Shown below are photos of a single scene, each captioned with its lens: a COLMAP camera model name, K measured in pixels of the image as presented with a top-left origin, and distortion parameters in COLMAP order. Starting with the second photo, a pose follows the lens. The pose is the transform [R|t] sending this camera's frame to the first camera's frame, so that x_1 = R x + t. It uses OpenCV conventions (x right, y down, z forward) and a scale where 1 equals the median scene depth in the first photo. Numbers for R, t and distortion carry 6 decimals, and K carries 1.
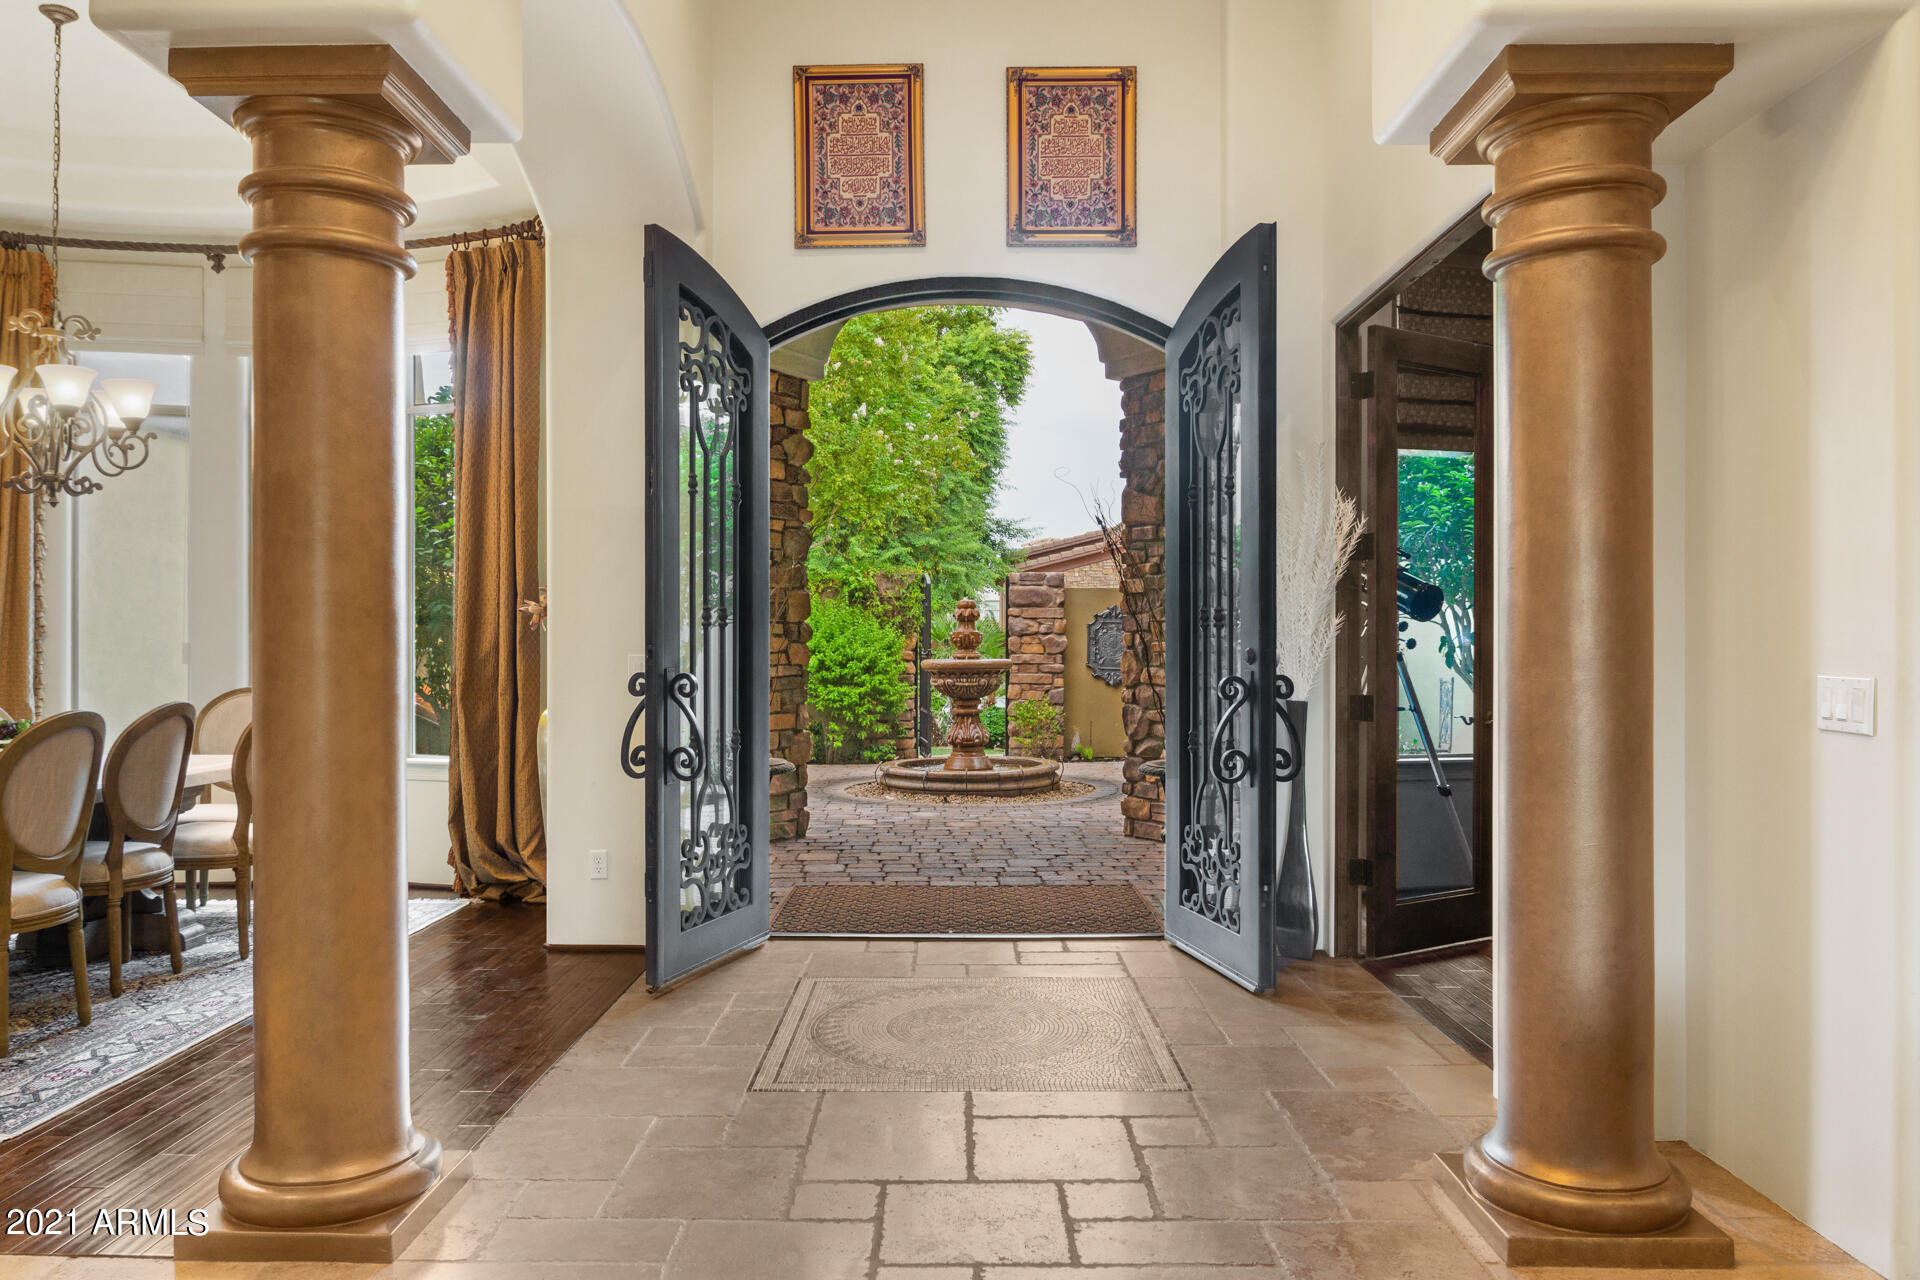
lens RADIAL K [[1333.6, 0, 916.7], [0, 1333.6, 649.5], [0, 0, 1]] dist [0.001084, -0.000317]
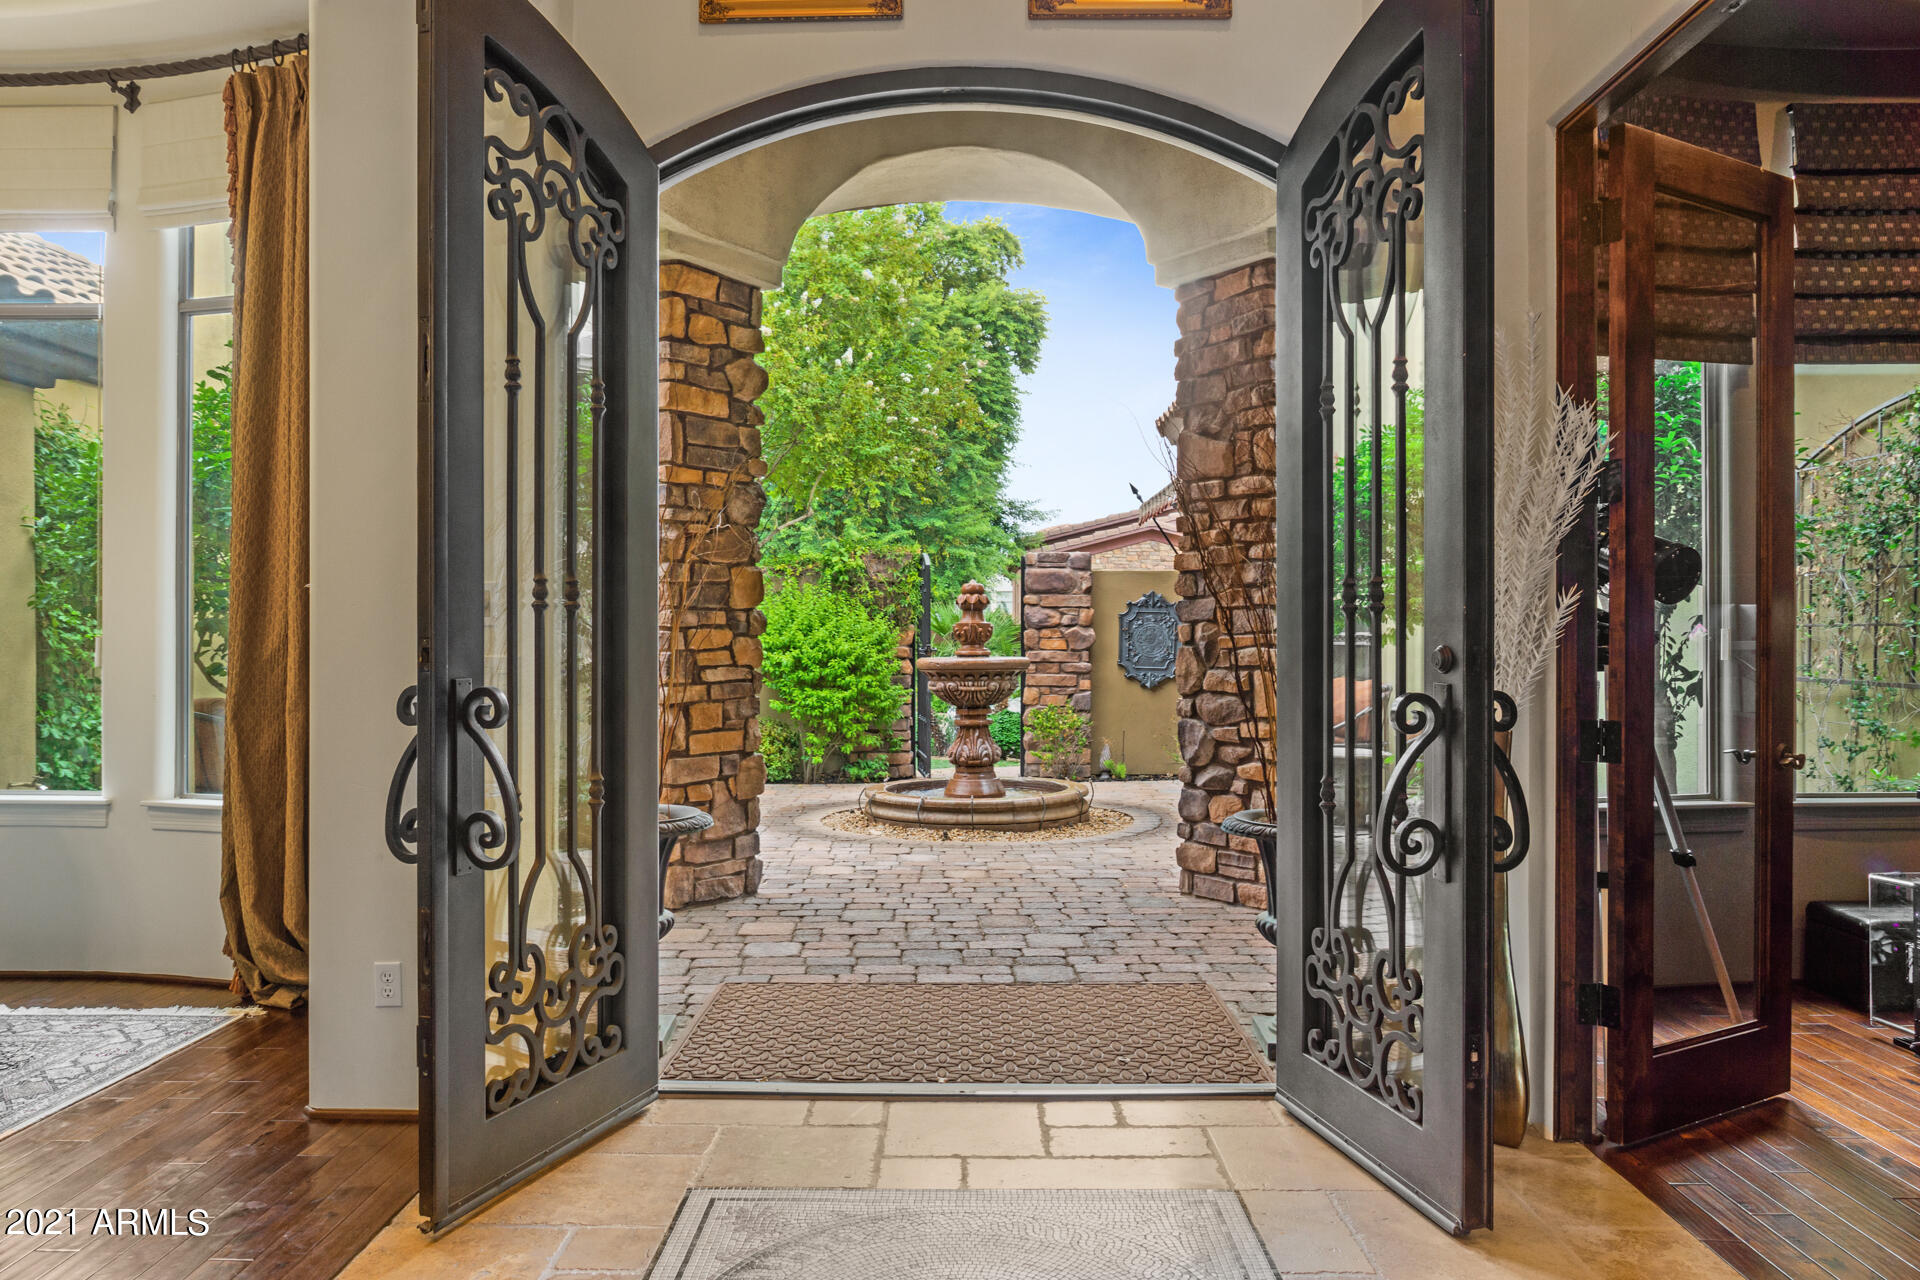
lens RADIAL K [[1383.0, 0, 961.7], [0, 1383.0, 637.7], [0, 0, 1]] dist [0.001318, 0.001529]
pose [[0.999662, 0.000871, 0.025965, 0.014925], [-0.000751, 0.999989, -0.004606, -0.000992], [-0.025969, 0.004585, 0.999652, 0.275213]]
